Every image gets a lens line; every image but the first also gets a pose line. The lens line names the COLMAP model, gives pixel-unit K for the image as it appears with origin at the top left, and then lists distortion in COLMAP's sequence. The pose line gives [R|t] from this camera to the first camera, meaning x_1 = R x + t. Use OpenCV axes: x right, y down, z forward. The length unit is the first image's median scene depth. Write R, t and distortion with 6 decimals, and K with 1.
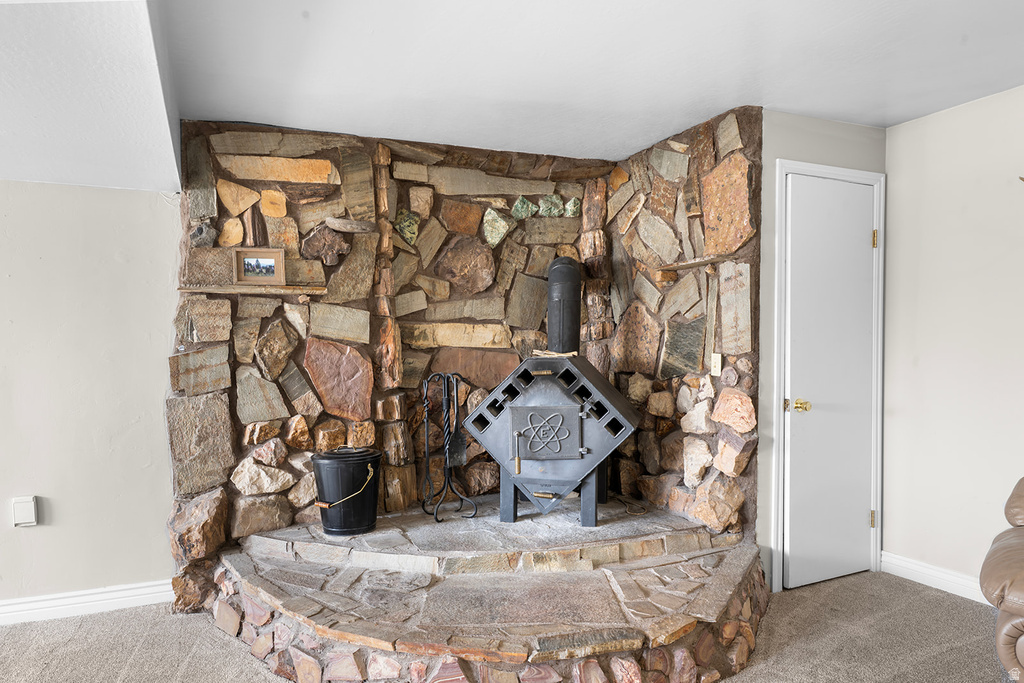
lens RADIAL K [[685.2, 0, 511.8], [0, 685.2, 377.9], [0, 0, 1]] dist [-0.003114, -0.000320]
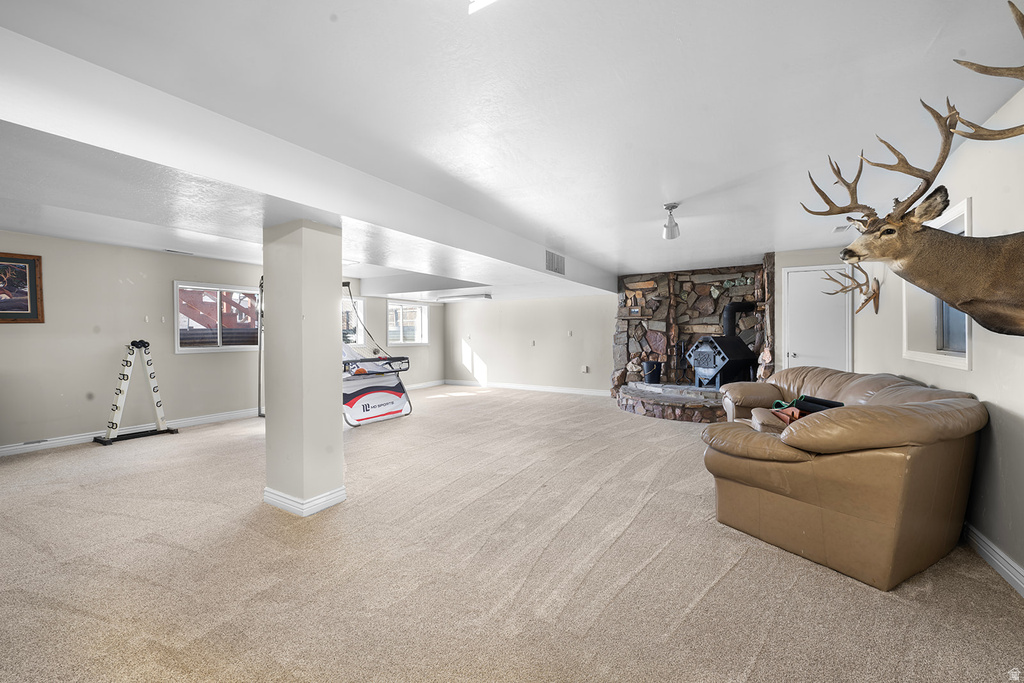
lens RADIAL K [[412.0, 0, 512.0], [0, 412.0, 341.5], [0, 0, 1]] dist [0.000002, -0.000001]
pose [[0.587293, 0.023739, -0.809026, 1.036564], [-0.037662, 0.999289, 0.001982, 0.023675], [0.808498, 0.029306, 0.587769, -0.847859]]
